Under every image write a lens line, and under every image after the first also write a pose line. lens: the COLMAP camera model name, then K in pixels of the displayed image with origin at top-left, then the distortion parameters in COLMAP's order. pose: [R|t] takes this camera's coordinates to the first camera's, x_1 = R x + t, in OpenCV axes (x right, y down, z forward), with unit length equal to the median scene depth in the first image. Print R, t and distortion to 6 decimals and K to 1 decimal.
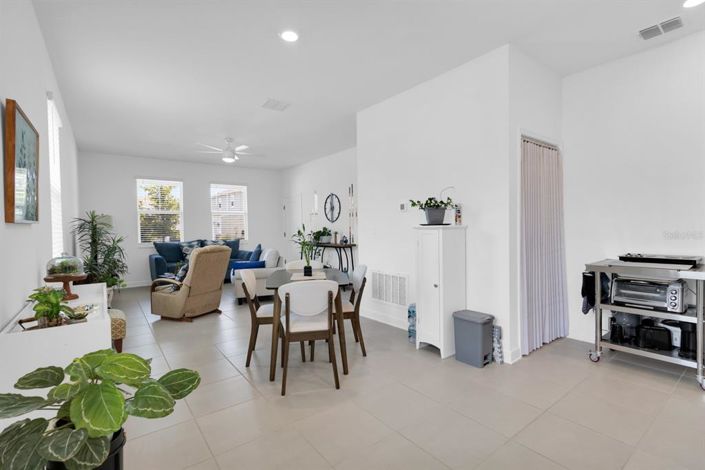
lens RADIAL K [[330.9, 0, 353.7], [0, 330.9, 237.8], [0, 0, 1]] dist [0.008770, -0.004316]
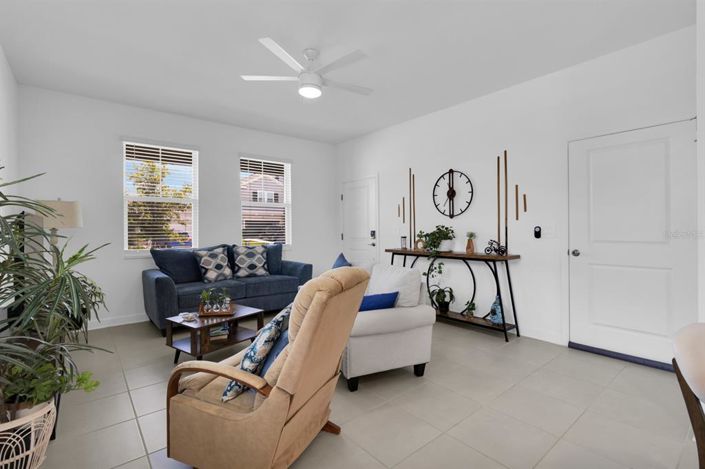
lens RADIAL K [[330.9, 0, 353.3], [0, 330.9, 229.0], [0, 0, 1]] dist [0.008770, -0.004316]
pose [[0.998943, 0.006388, 0.045529, -0.277686], [-0.005044, 0.999550, -0.029577, -0.006372], [-0.045697, 0.029316, 0.998525, 0.405972]]
